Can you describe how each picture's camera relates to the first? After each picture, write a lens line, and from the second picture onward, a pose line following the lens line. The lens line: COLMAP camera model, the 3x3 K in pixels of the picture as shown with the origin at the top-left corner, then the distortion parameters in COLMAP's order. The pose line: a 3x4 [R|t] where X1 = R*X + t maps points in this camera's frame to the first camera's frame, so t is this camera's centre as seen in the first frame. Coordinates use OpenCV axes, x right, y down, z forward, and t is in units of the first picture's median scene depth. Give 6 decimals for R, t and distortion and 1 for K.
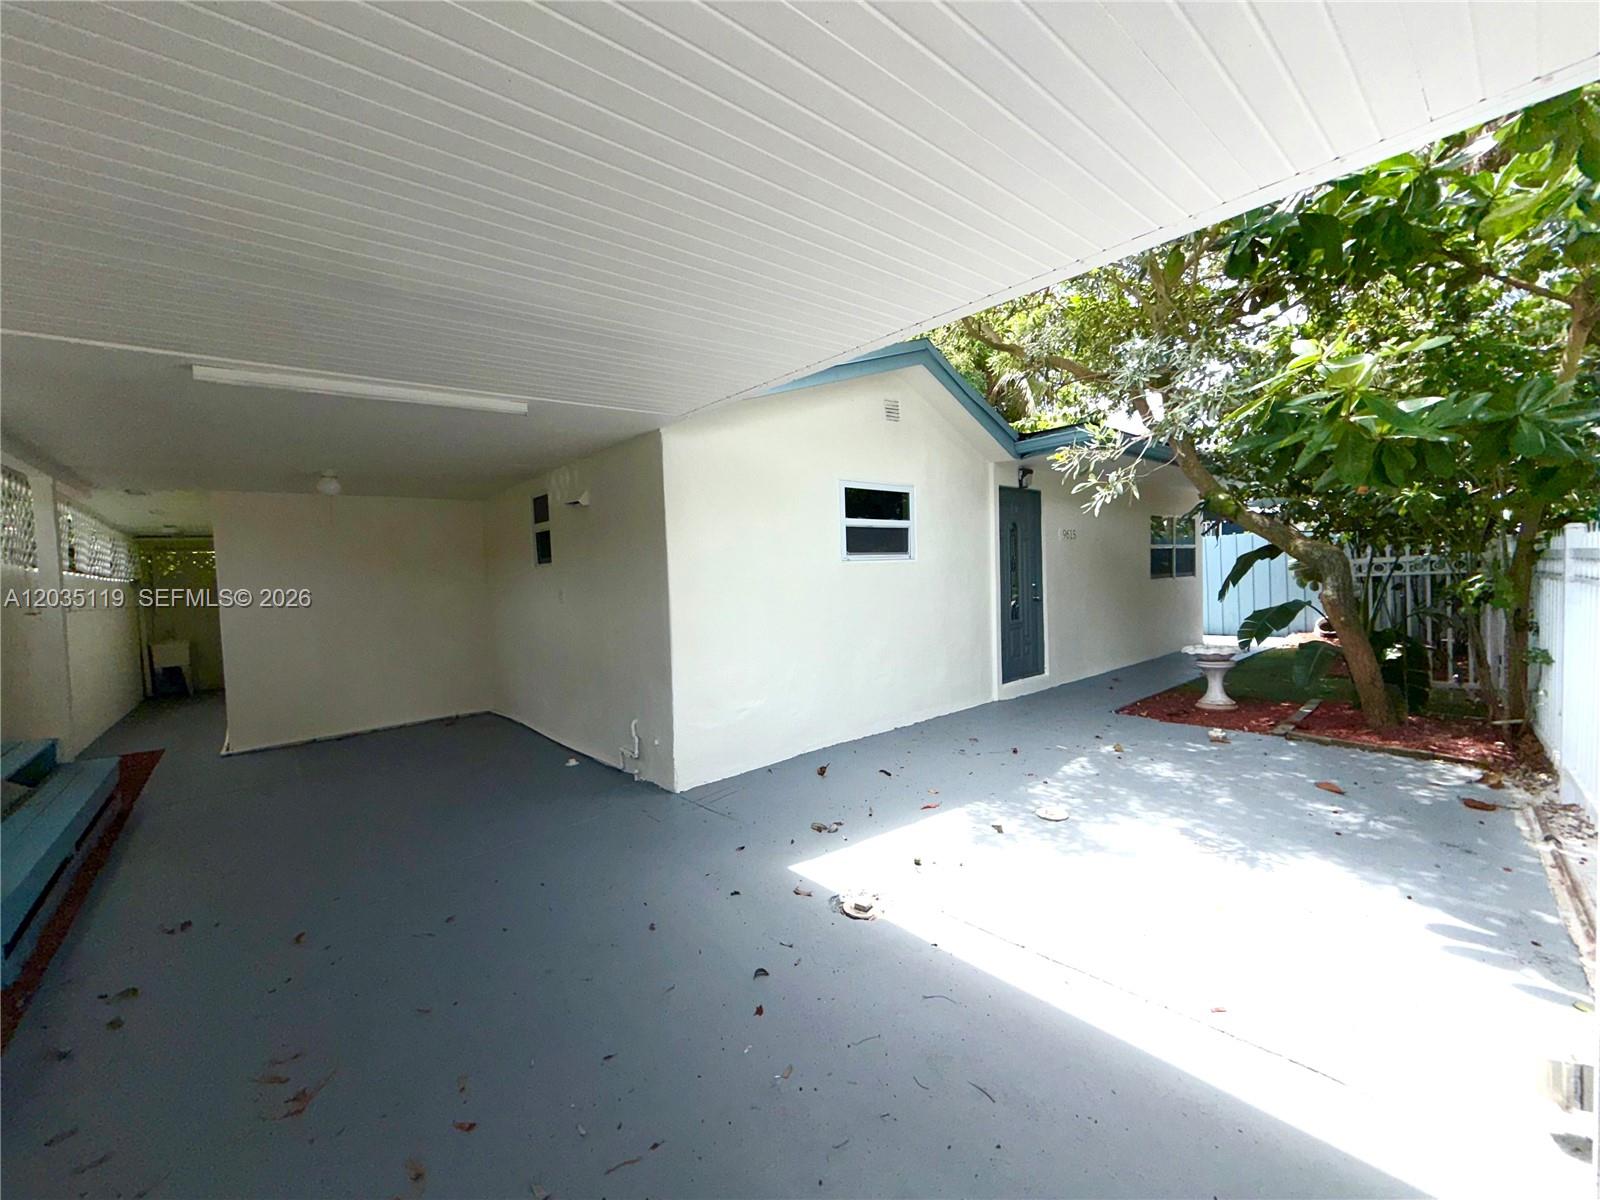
lens RADIAL K [[635.6, 0, 793.3], [0, 635.6, 602.3], [0, 0, 1]] dist [-0.007558, 0.000189]
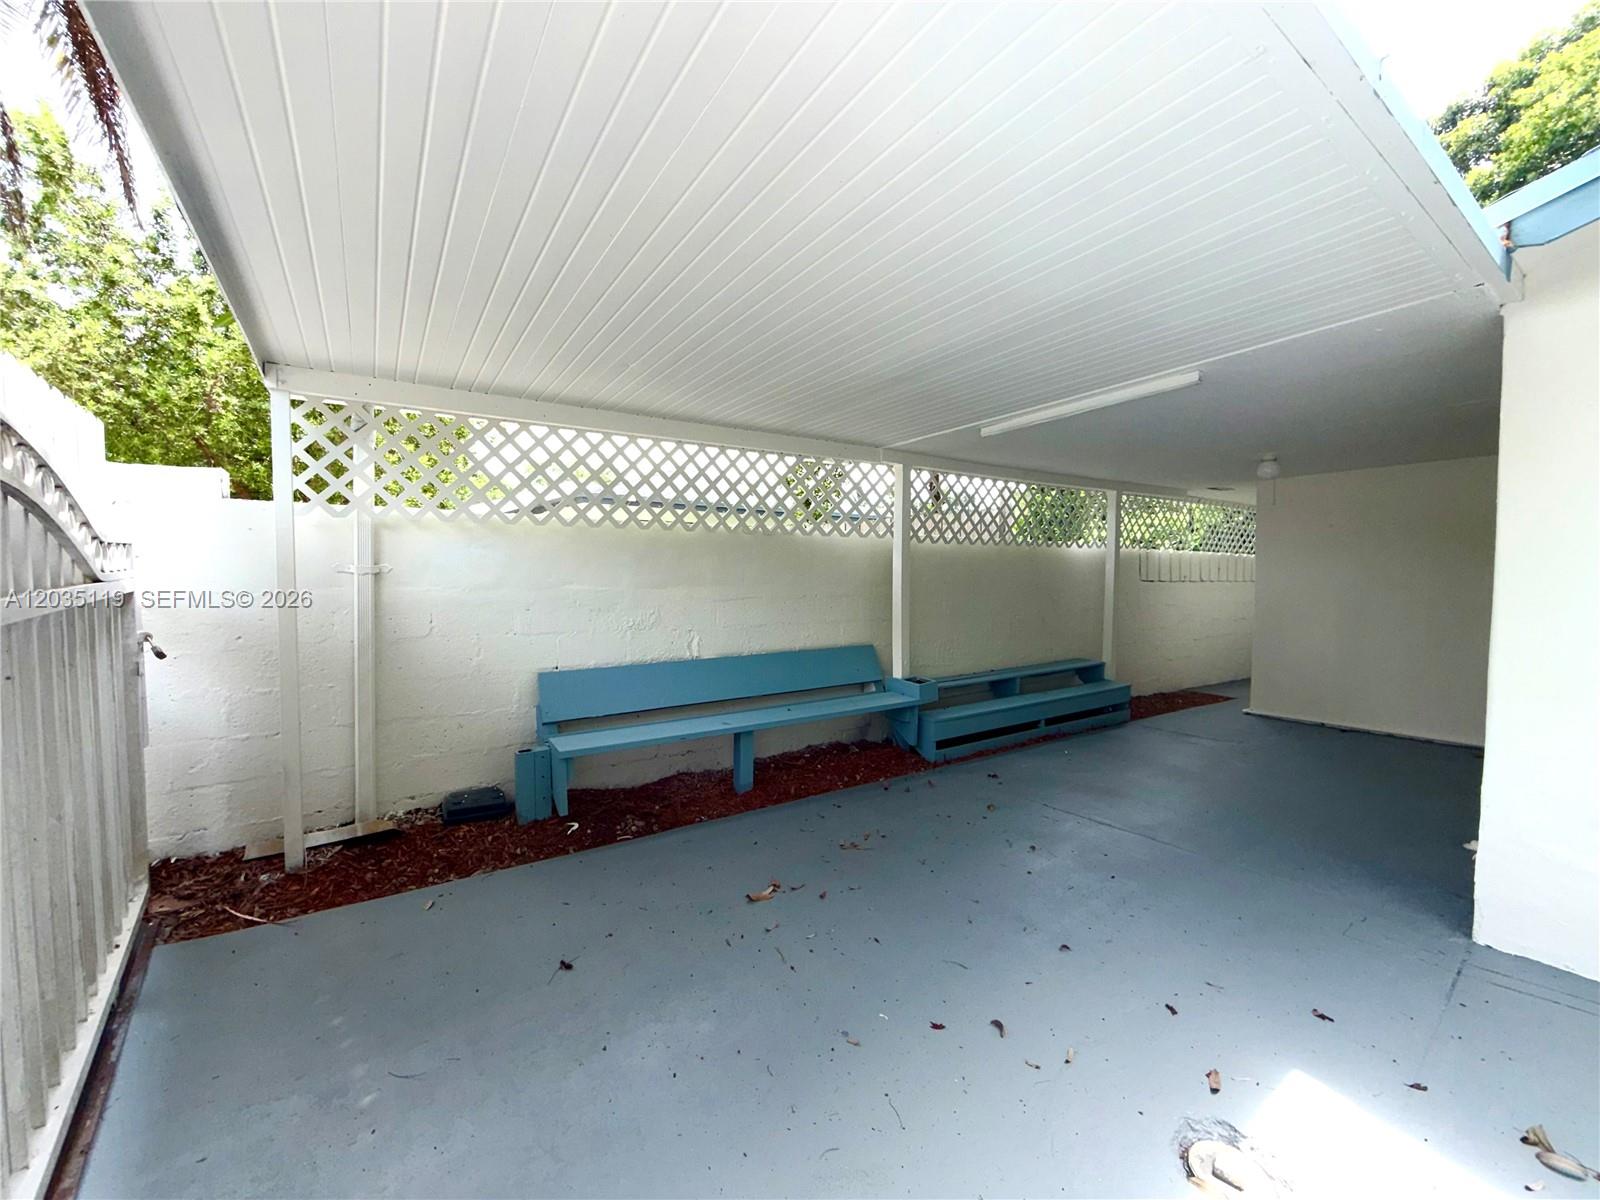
lens RADIAL K [[635.6, 0, 799.2], [0, 635.6, 602.4], [0, 0, 1]] dist [-0.007558, 0.000189]
pose [[-0.117822, 0.083752, -0.989497, 0.434941], [-0.042715, 0.995087, 0.089311, -0.034659], [0.992116, 0.052790, -0.113666, 0.437101]]
